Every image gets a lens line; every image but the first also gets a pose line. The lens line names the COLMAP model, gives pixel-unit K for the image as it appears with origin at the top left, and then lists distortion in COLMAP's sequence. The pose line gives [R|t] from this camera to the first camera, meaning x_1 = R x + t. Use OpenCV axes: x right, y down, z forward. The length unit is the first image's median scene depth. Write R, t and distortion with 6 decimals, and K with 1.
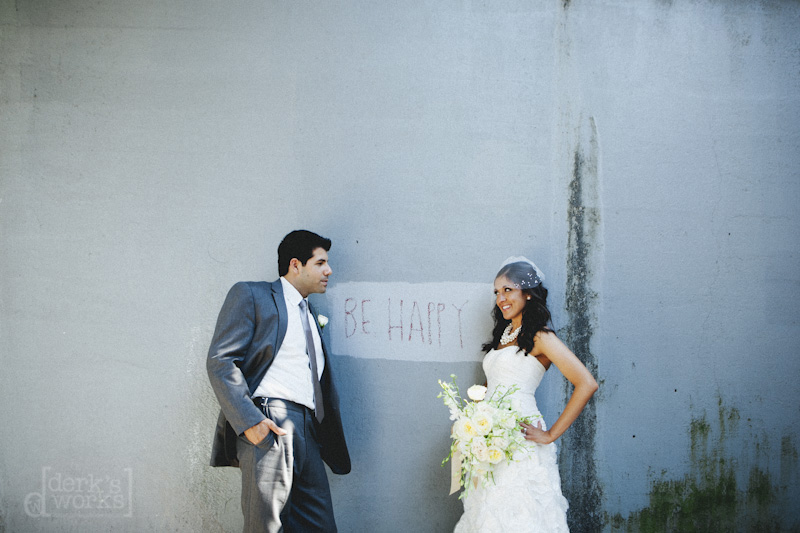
lens RADIAL K [[600.9, 0, 402.6], [0, 600.9, 267.0], [0, 0, 1]] dist [-0.057500, 0.002511]
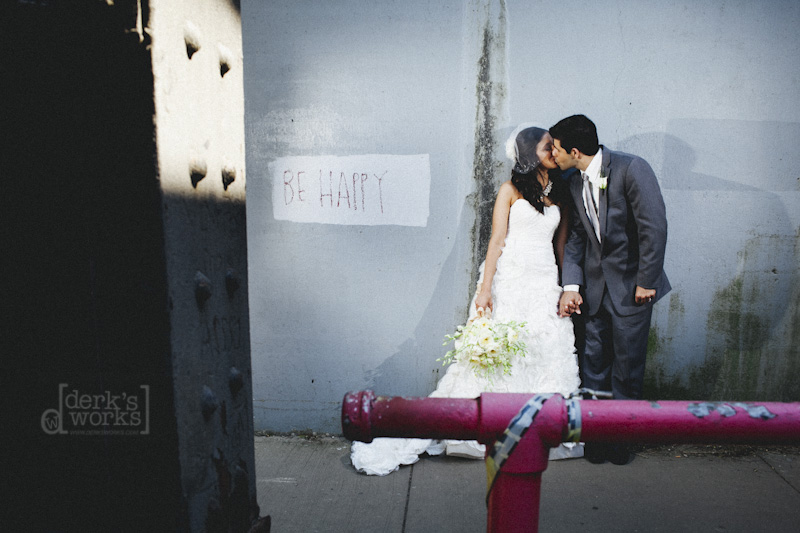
lens RADIAL K [[817.4, 0, 399.6], [0, 817.4, 264.9], [0, 0, 1]] dist [-0.043435, 0.000000]
pose [[0.987017, -0.029694, 0.157845, -0.101861], [0.001326, 0.984235, 0.176859, -0.036358], [-0.160609, -0.174354, 0.971497, -0.459878]]
